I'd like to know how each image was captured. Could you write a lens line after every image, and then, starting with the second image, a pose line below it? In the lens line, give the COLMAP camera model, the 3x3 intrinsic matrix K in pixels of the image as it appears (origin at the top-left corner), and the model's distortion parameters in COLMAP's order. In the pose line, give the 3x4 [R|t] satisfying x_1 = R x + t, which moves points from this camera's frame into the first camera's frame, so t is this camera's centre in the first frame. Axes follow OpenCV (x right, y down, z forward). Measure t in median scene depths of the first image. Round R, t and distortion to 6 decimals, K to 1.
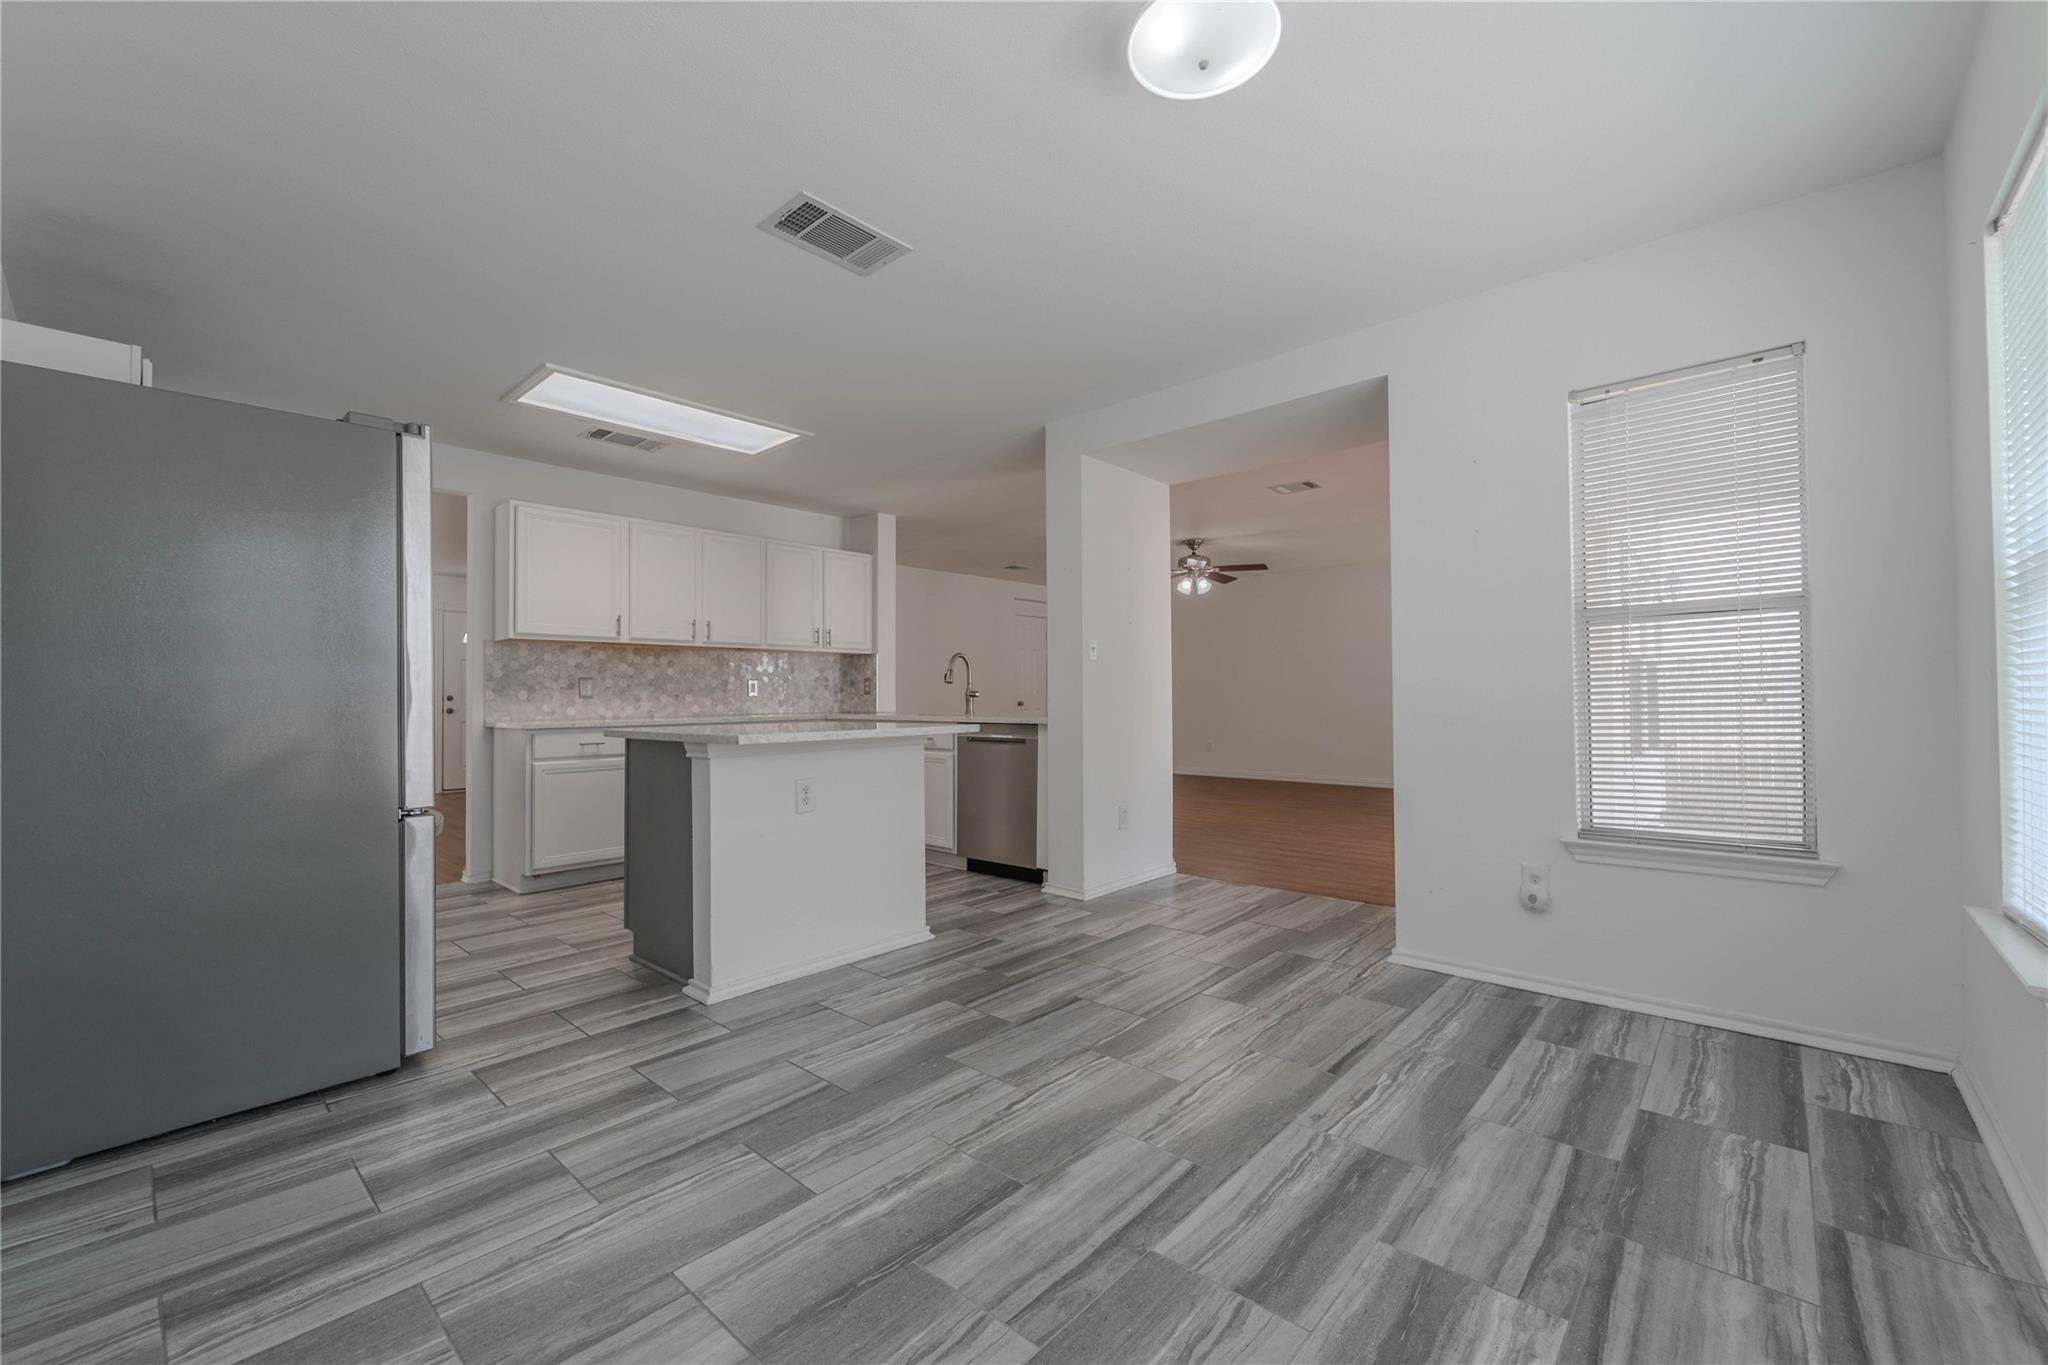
lens RADIAL K [[826.3, 0, 1027.2], [0, 826.3, 683.8], [0, 0, 1]] dist [0.002831, -0.003677]
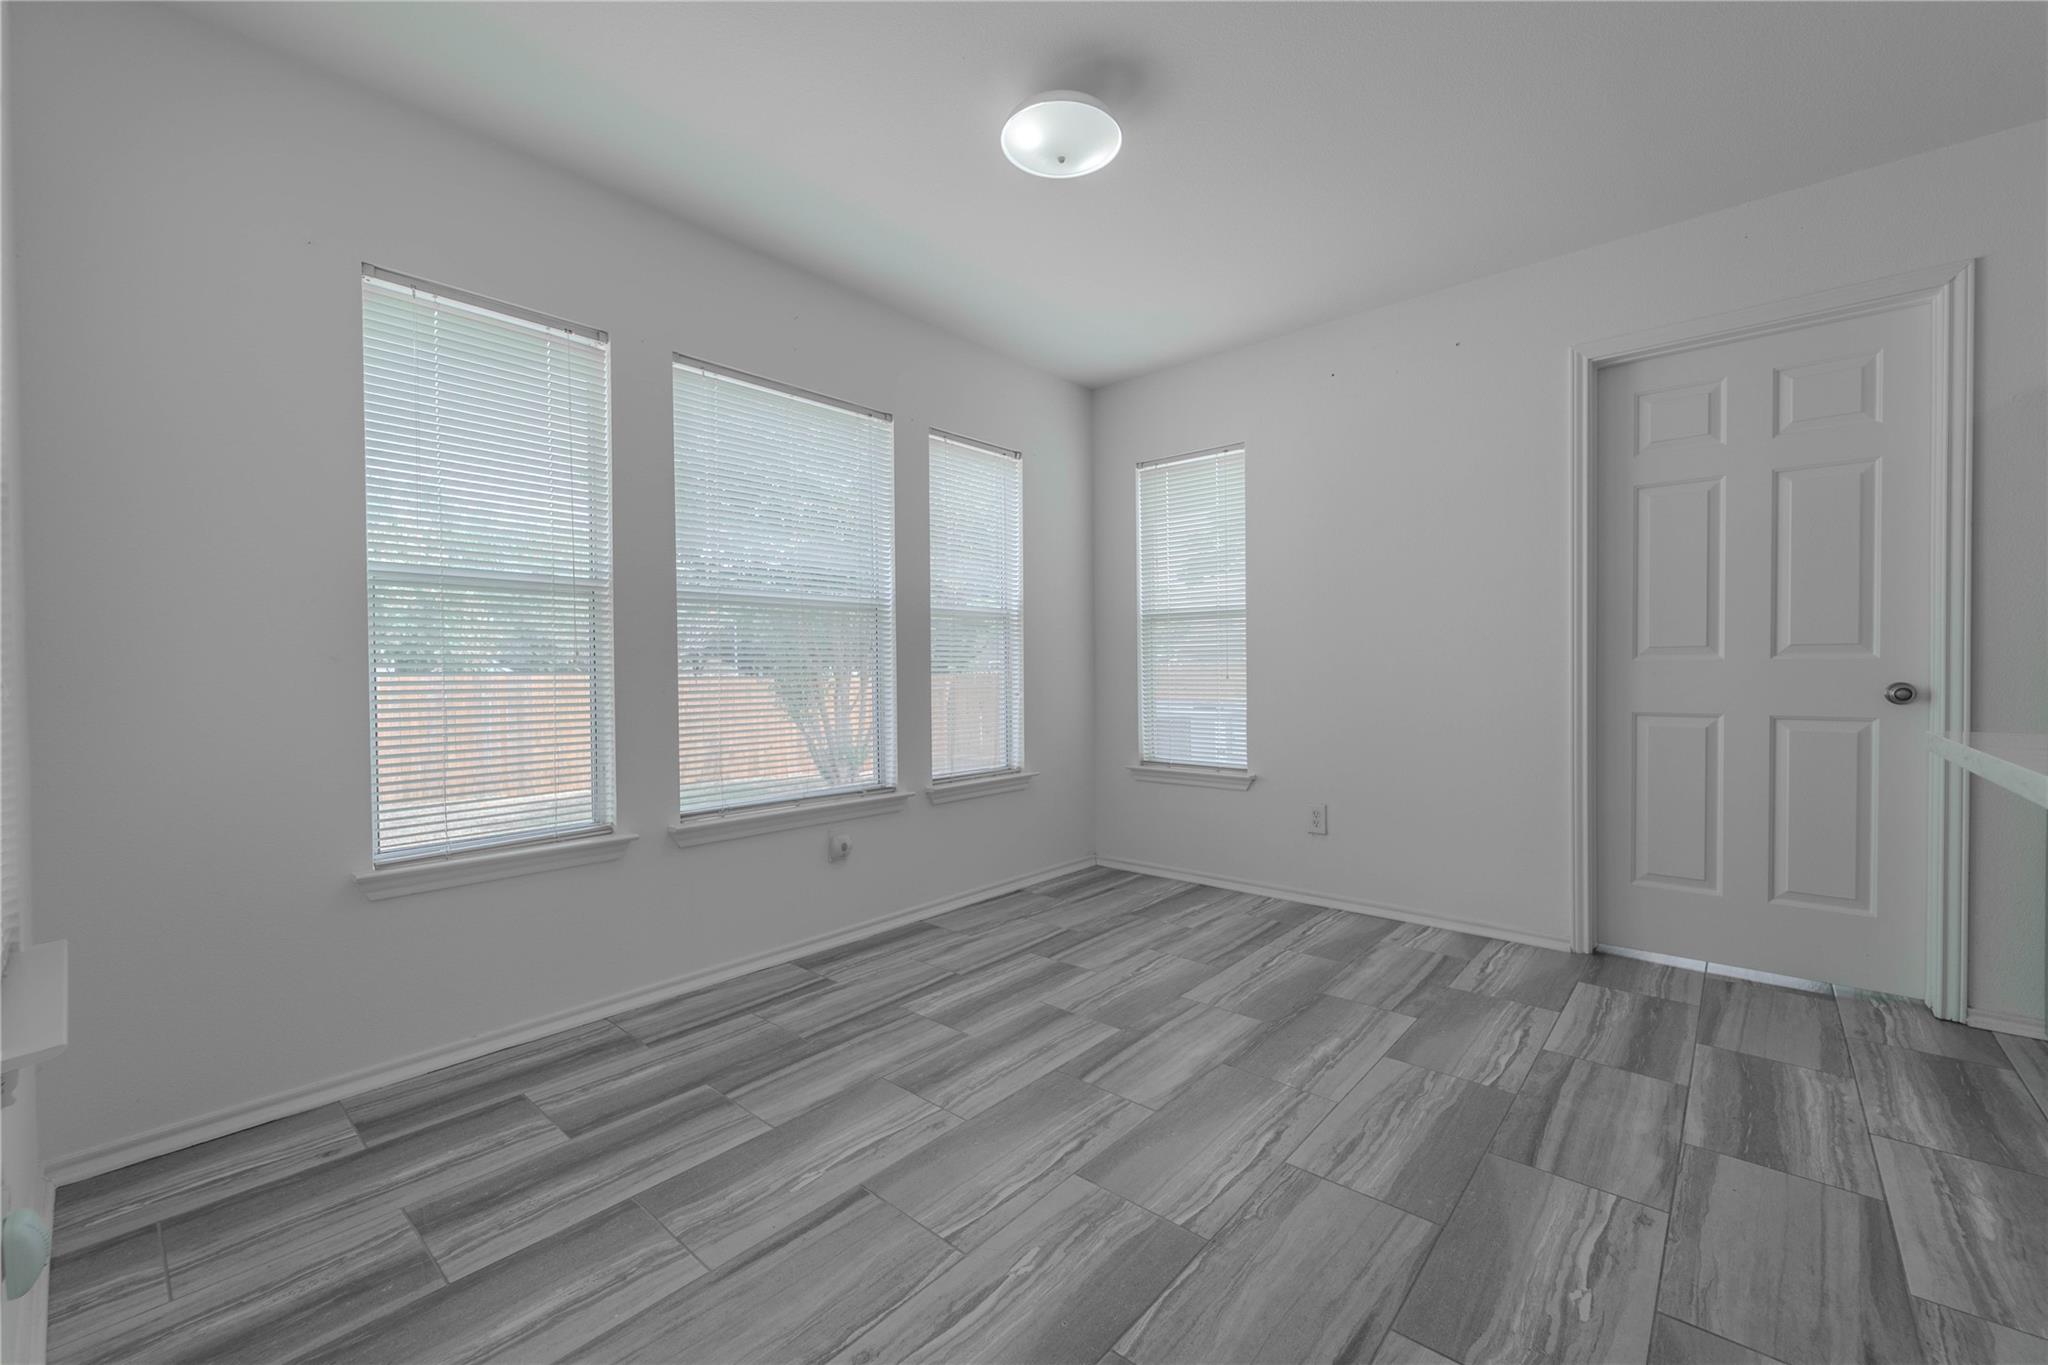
lens RADIAL K [[826.3, 0, 1027.2], [0, 826.3, 683.8], [0, 0, 1]] dist [0.002831, -0.003677]
pose [[-0.999717, 0.018807, -0.014592, 0.215815], [0.018800, 0.999823, 0.000623, 0.026487], [0.014601, 0.000349, -0.999893, 1.630892]]
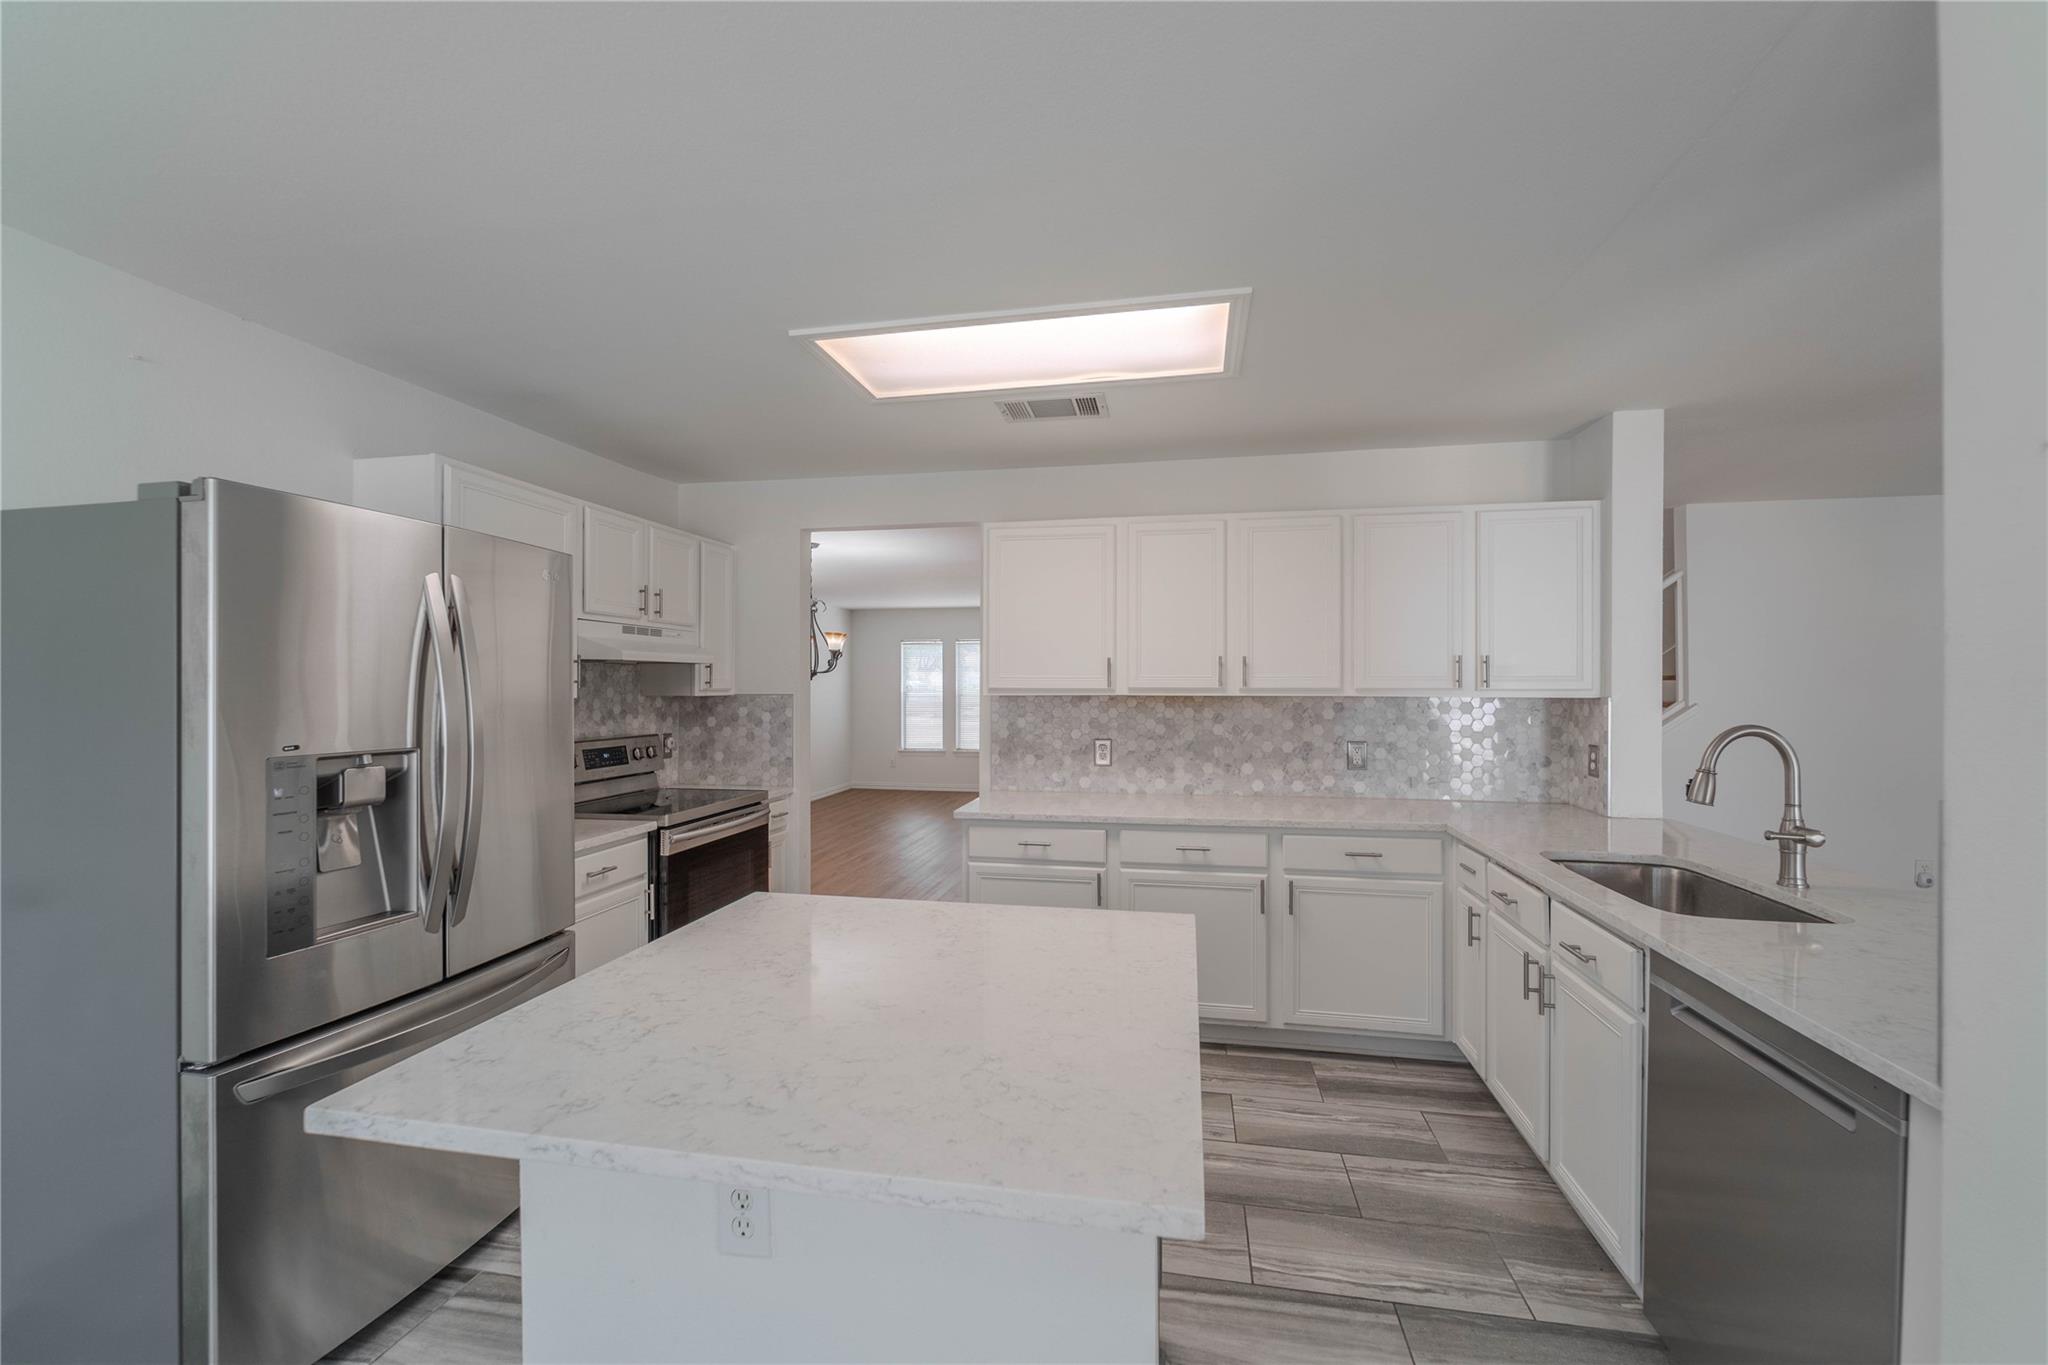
lens RADIAL K [[828.6, 0, 1024.0], [0, 828.6, 682.5], [0, 0, 1]] dist [0.001807, -0.000044]
pose [[0.517246, 0.006543, -0.855812, 0.170224], [0.009835, 0.999859, 0.013588, -0.152010], [0.855780, -0.015446, 0.517109, 1.191861]]
